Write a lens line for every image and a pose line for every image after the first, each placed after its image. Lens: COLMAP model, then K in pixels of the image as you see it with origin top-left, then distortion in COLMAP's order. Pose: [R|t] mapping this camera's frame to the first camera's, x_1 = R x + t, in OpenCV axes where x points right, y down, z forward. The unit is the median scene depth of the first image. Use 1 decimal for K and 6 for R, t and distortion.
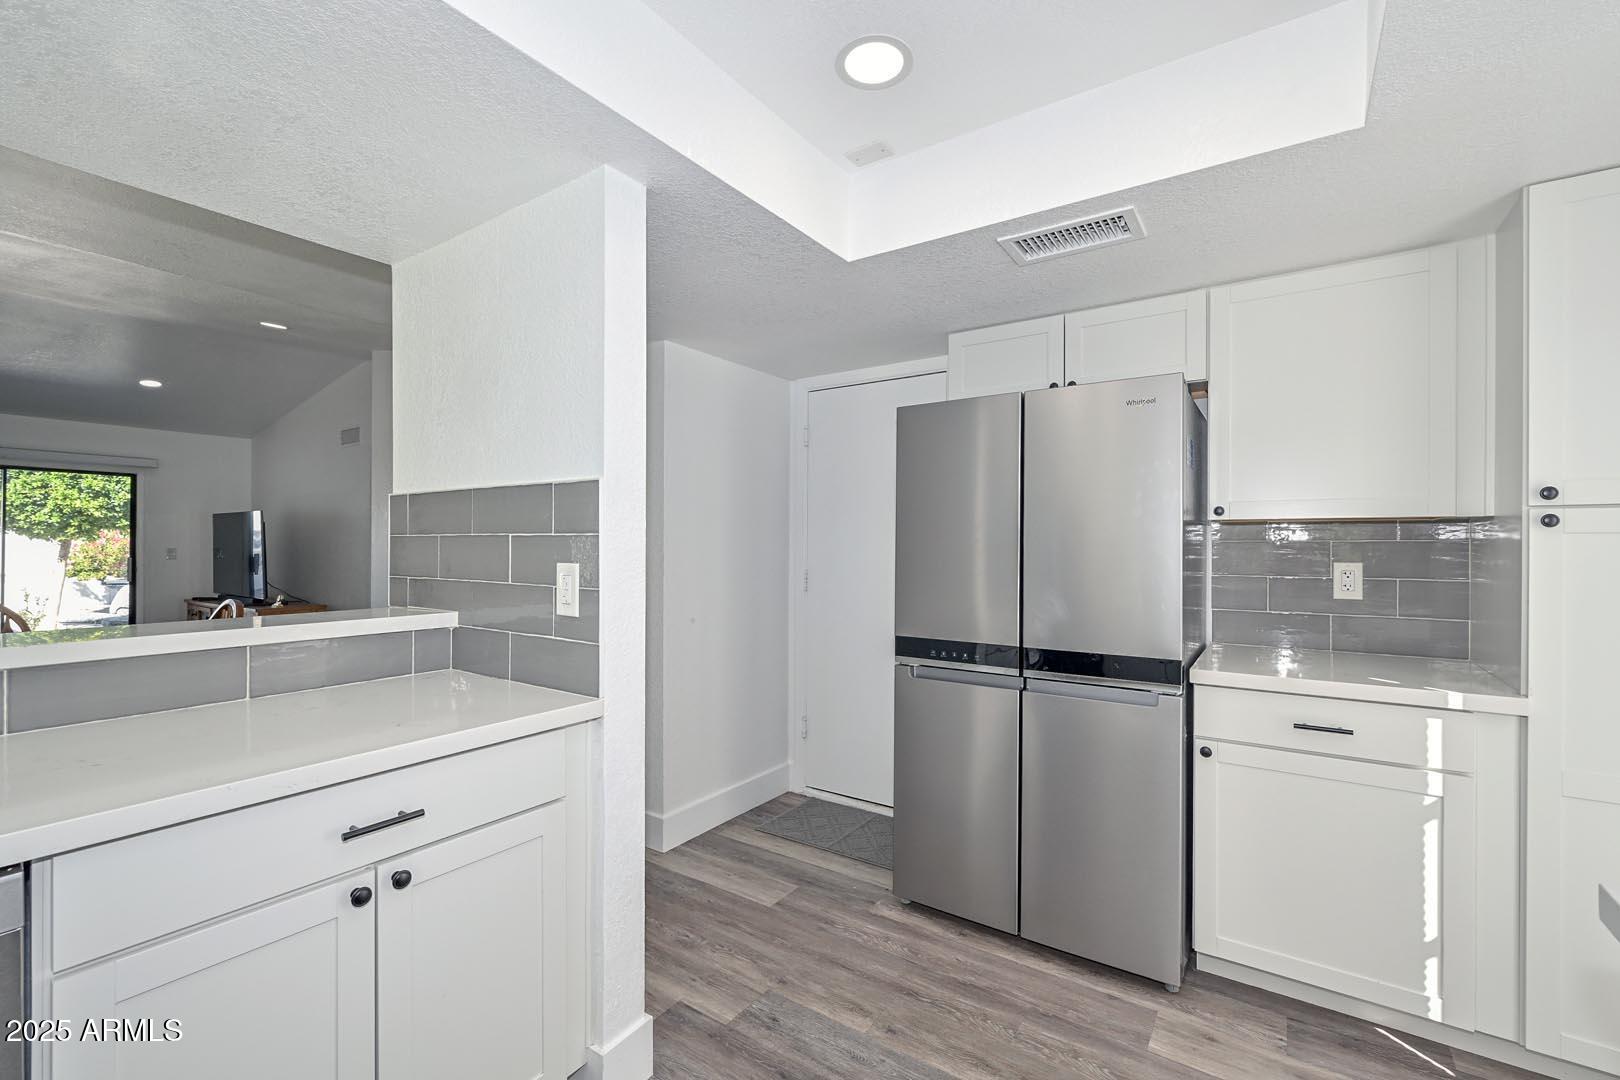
lens RADIAL K [[684.7, 0, 807.9], [0, 684.7, 541.5], [0, 0, 1]] dist [-0.001647, -0.000132]
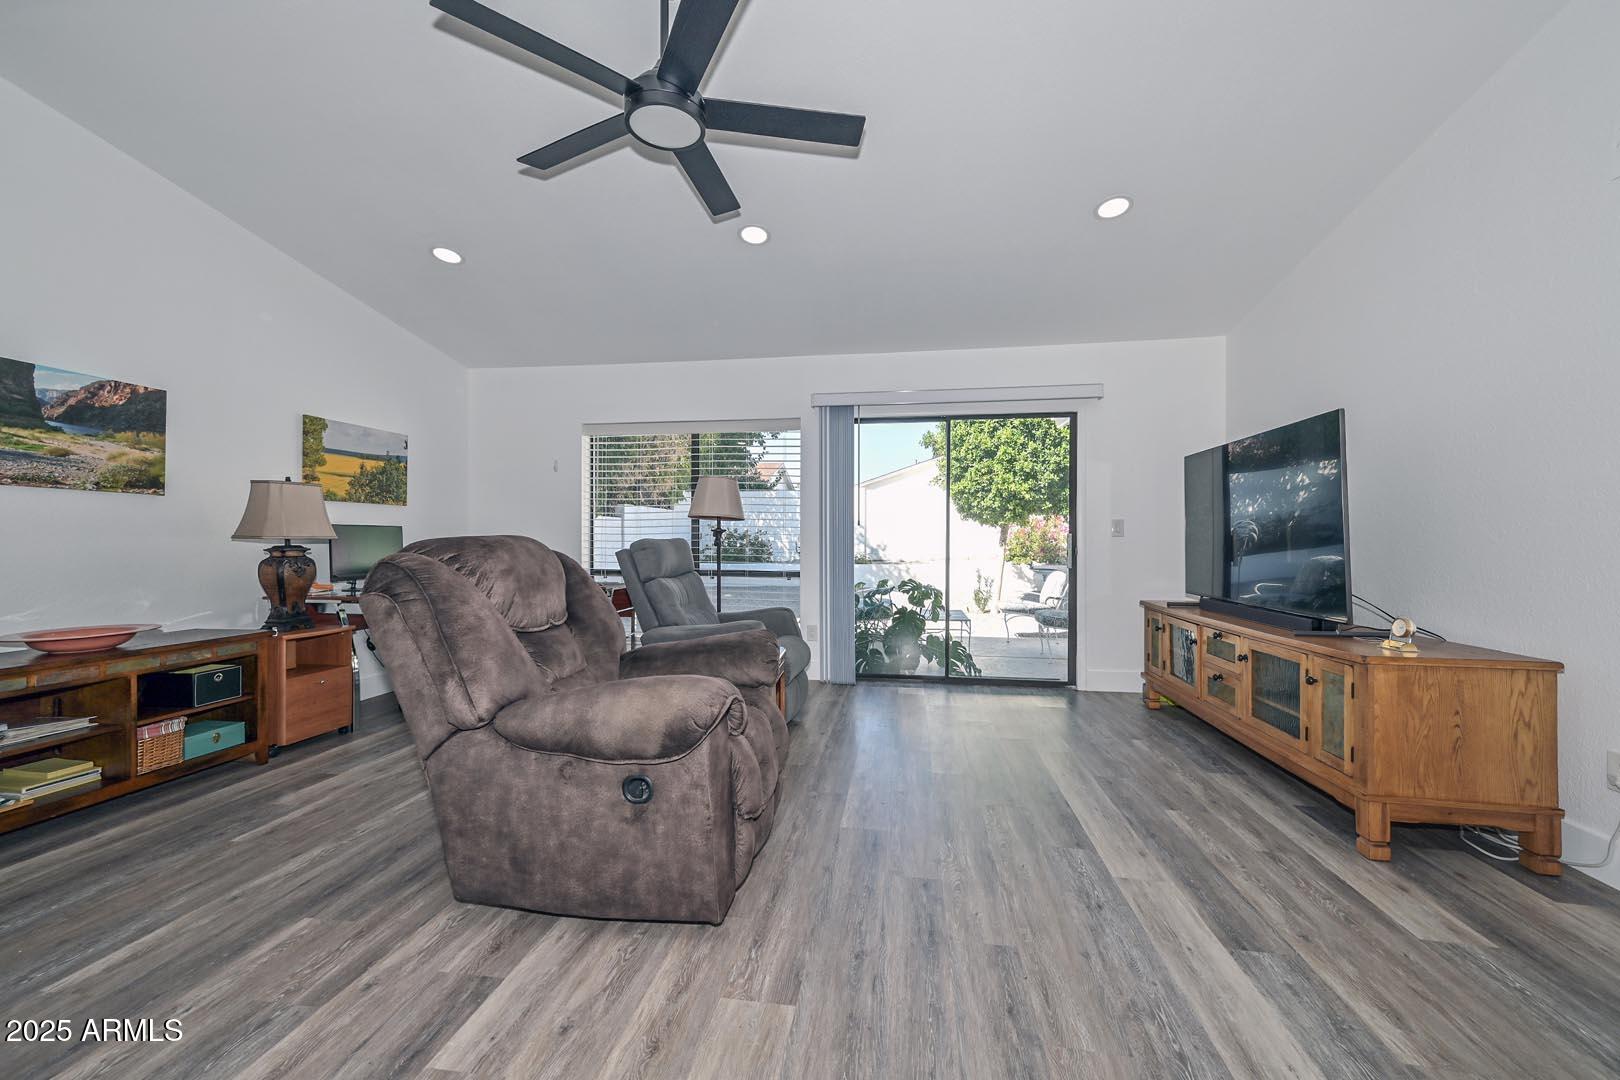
lens RADIAL K [[645.9, 0, 808.9], [0, 645.9, 544.6], [0, 0, 1]] dist [0.014714, 0.000194]
pose [[0.433676, 0.005889, -0.901050, -0.351061], [0.003848, 0.999957, 0.008387, 0.019491], [0.901061, -0.007104, 0.433635, 0.325763]]
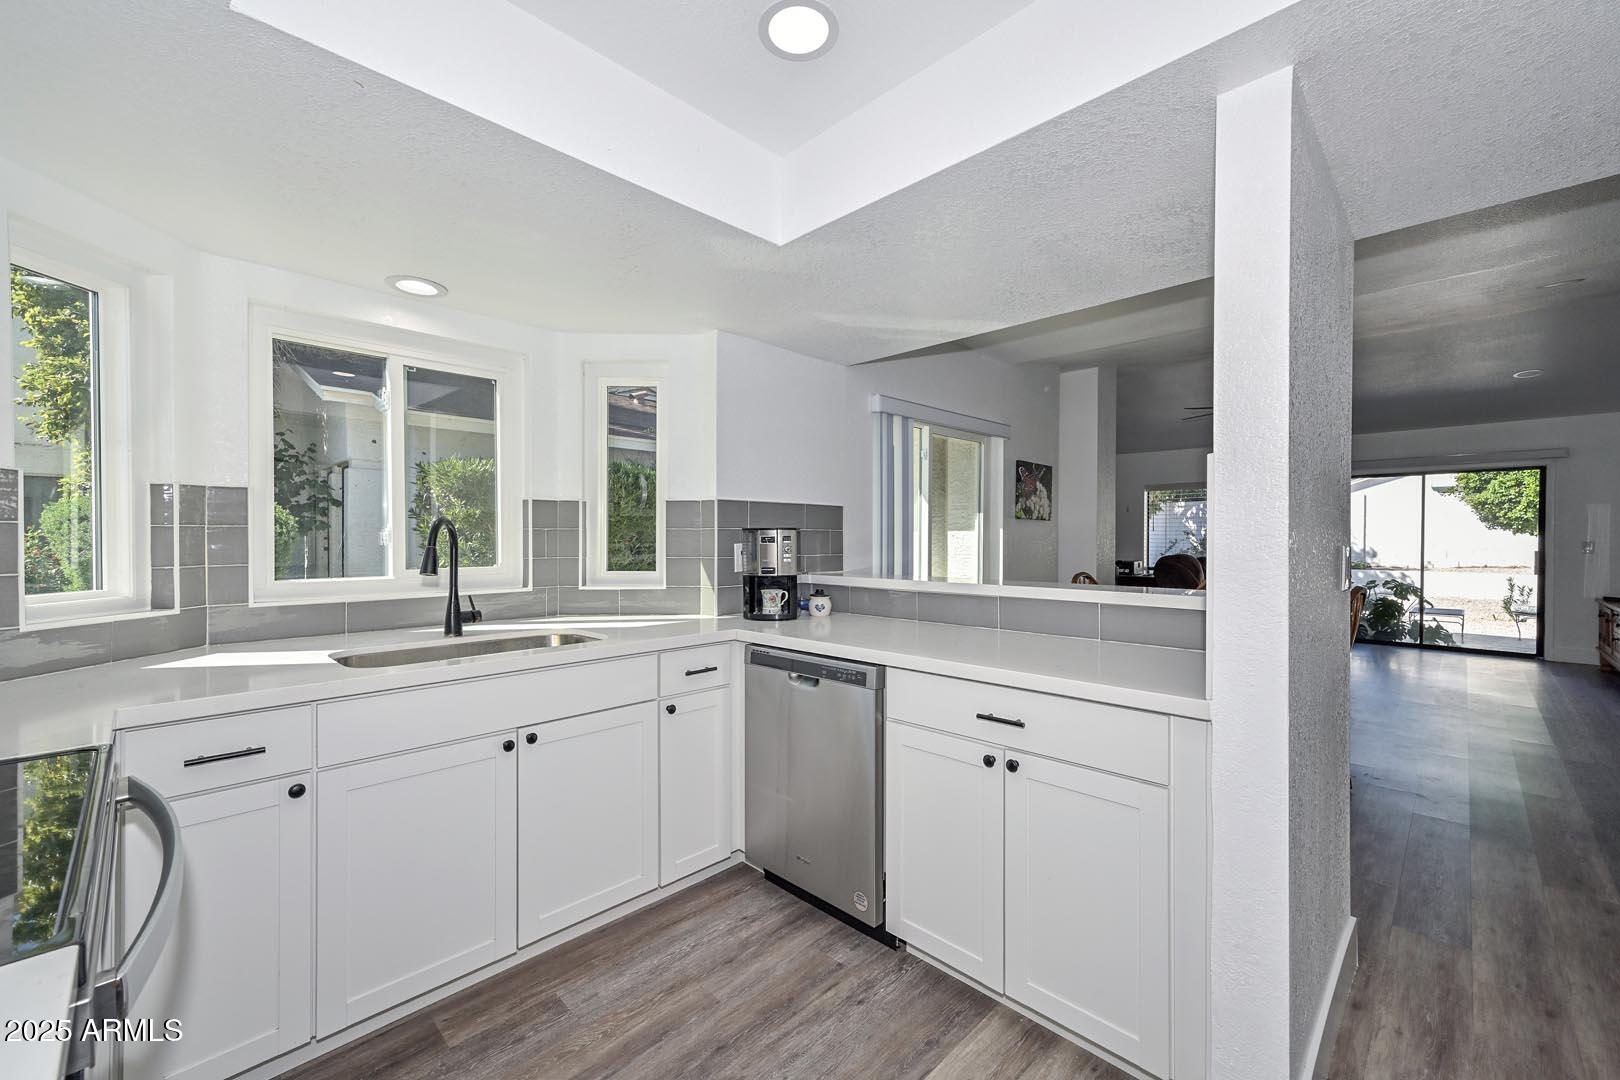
lens RADIAL K [[652.0, 0, 822.9], [0, 652.0, 545.3], [0, 0, 1]] dist [0.009984, 0.000043]
pose [[-0.163413, 0.004113, -0.986549, 0.084987], [0.008075, 0.999963, 0.002832, 0.003204], [0.986525, -0.007504, -0.163440, 0.088476]]
